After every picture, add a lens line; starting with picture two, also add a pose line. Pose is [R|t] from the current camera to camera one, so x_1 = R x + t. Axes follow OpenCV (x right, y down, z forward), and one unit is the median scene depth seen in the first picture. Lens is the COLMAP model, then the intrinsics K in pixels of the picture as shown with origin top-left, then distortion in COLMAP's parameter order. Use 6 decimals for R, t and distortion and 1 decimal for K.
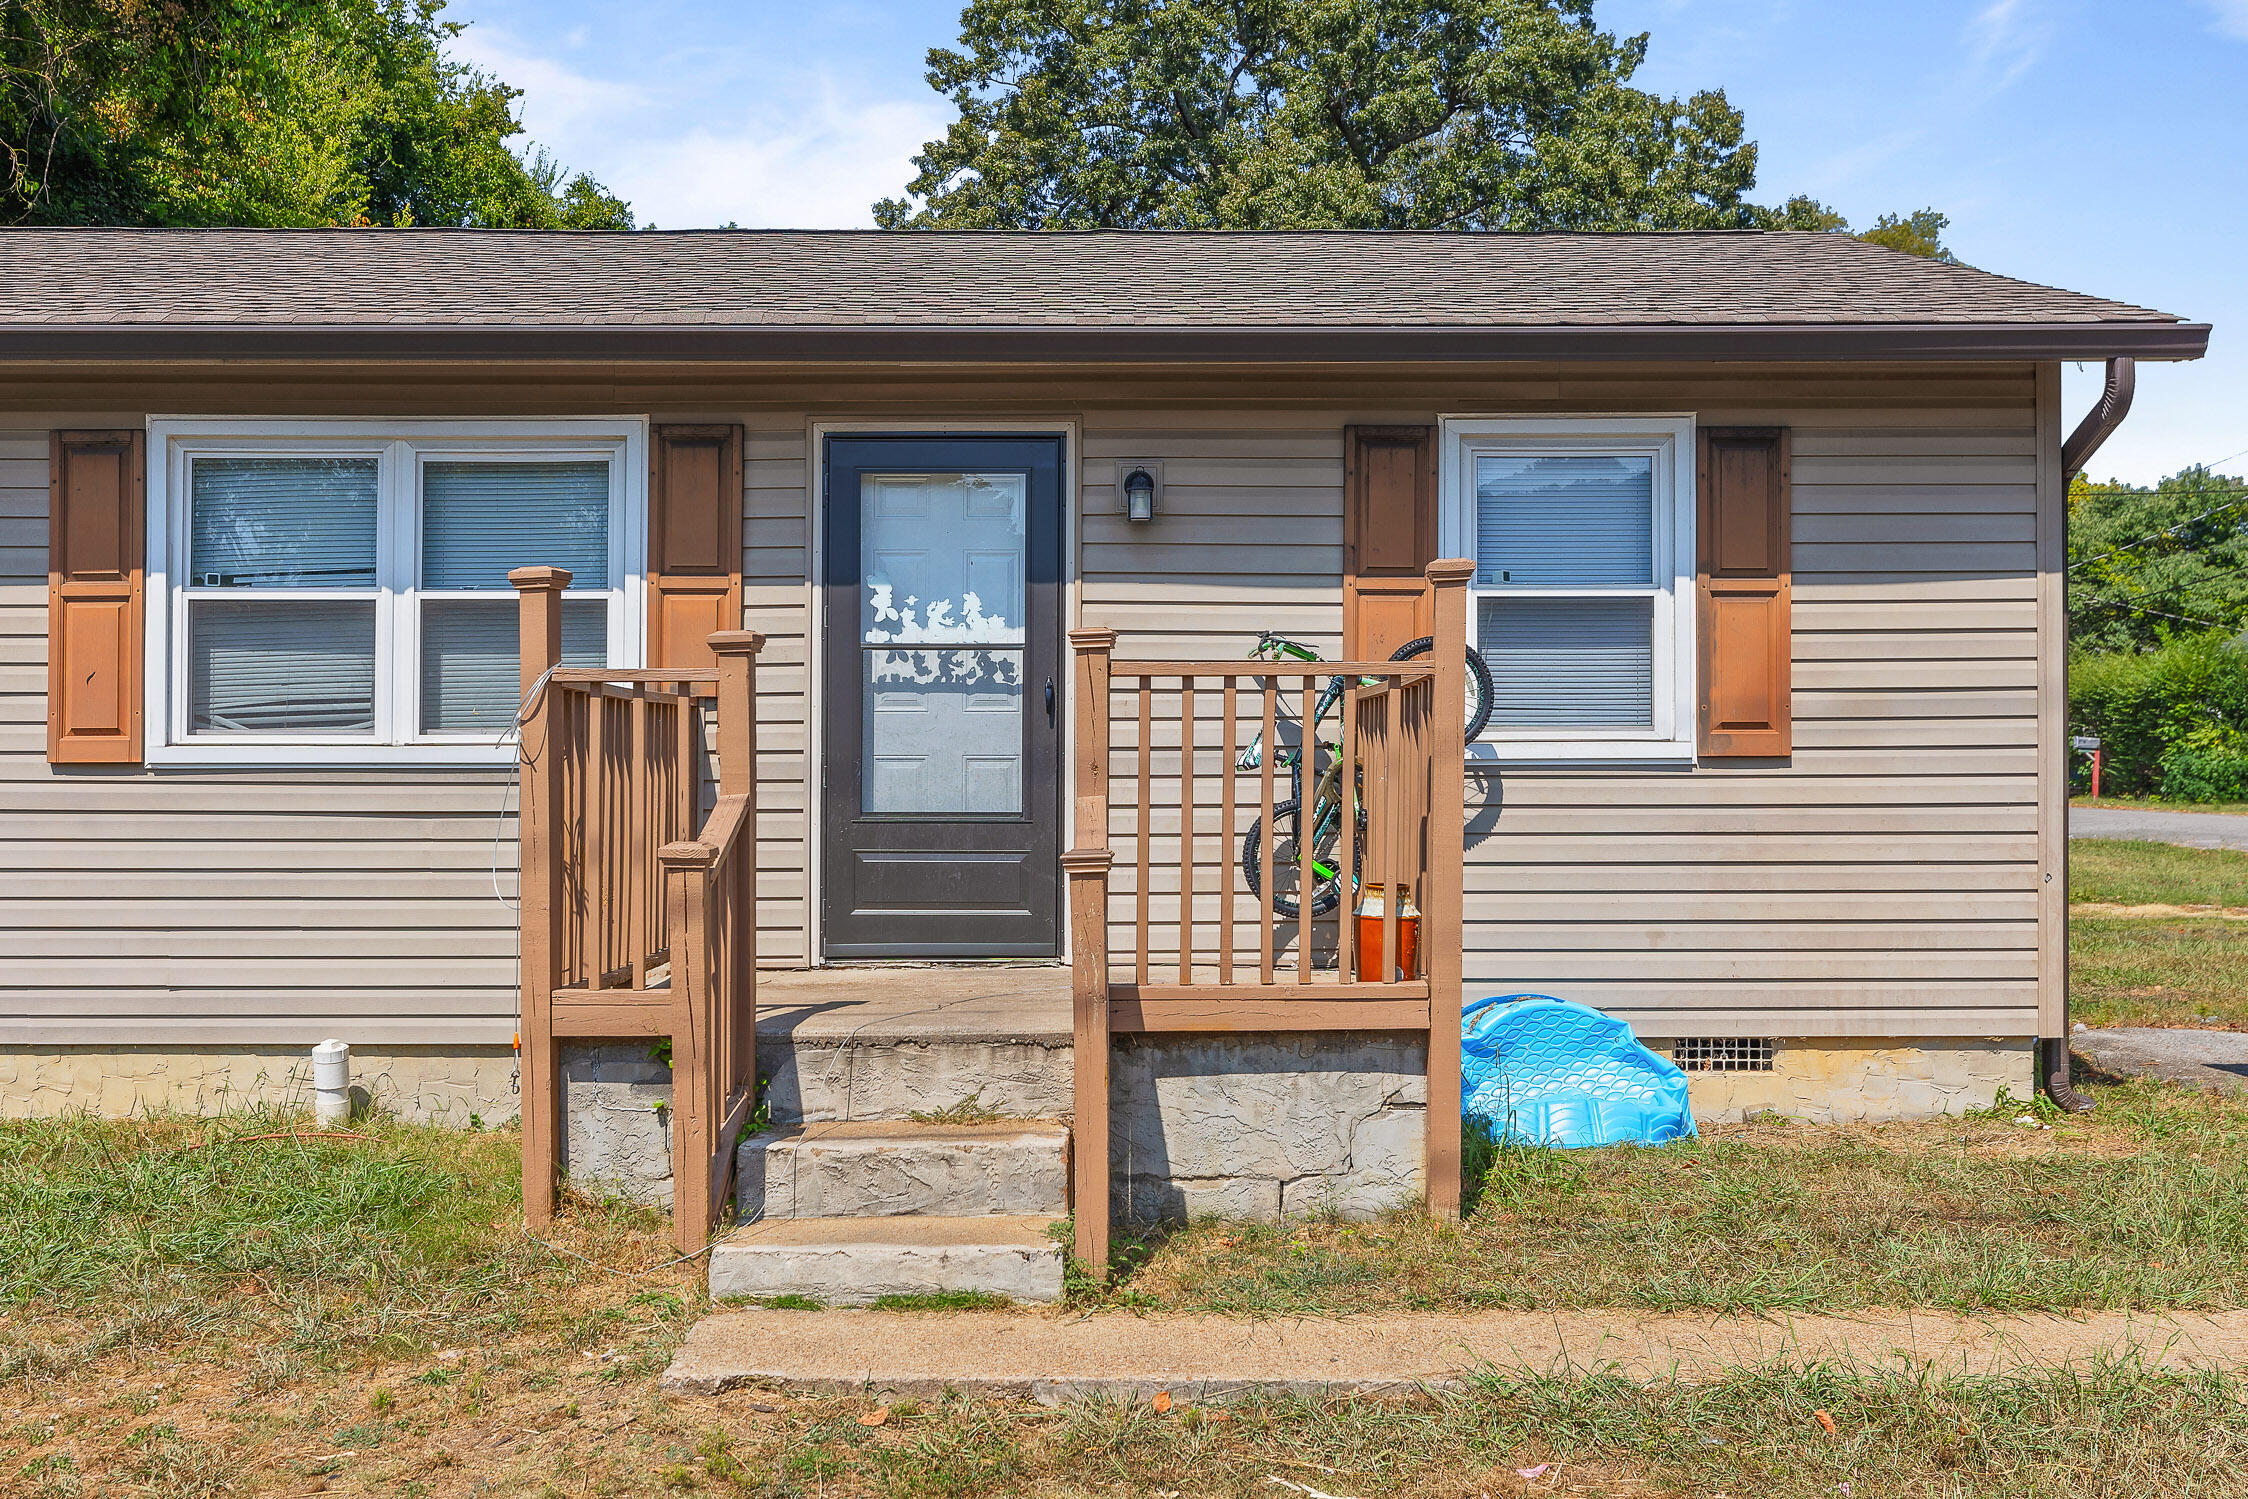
lens RADIAL K [[2199.7, 0, 1126.8], [0, 2199.7, 767.6], [0, 0, 1]] dist [-0.000978, 0.000000]
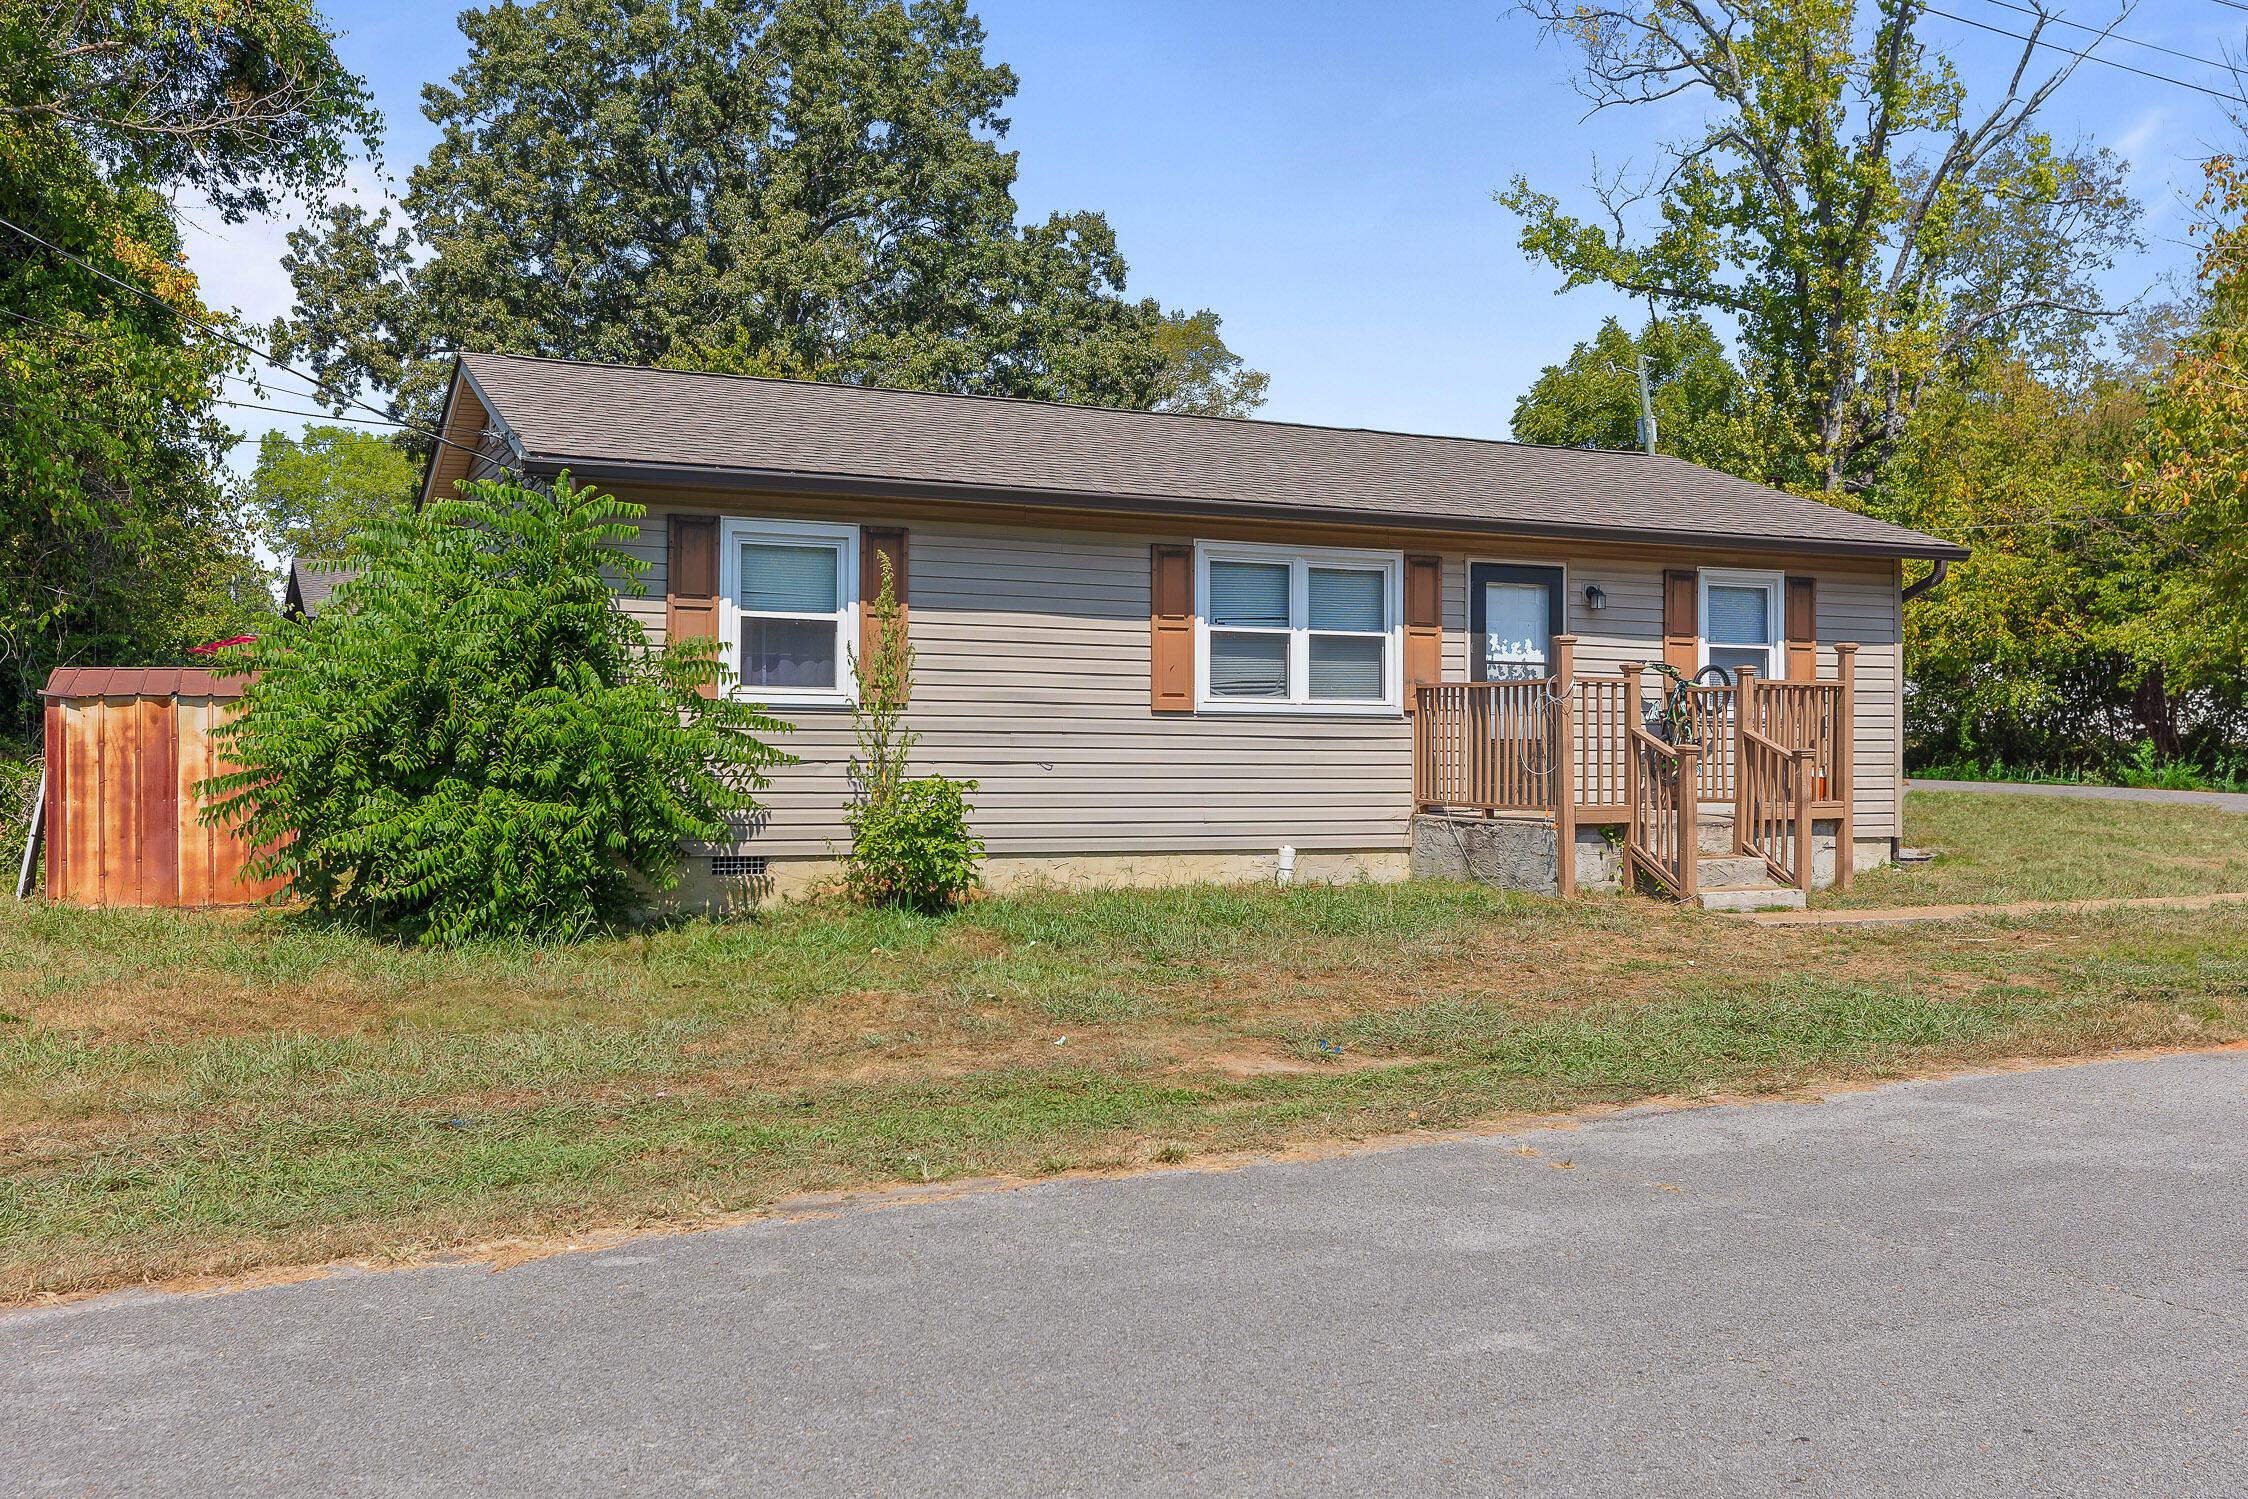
lens RADIAL K [[2078.2, 0, 1122.1], [0, 2078.2, 730.9], [0, 0, 1]] dist [-0.008126, 0.000000]
pose [[0.905502, 0.010749, 0.424207, -1.306214], [-0.010575, 0.999940, -0.002764, 0.021807], [-0.424211, -0.001983, 0.905561, -0.692932]]
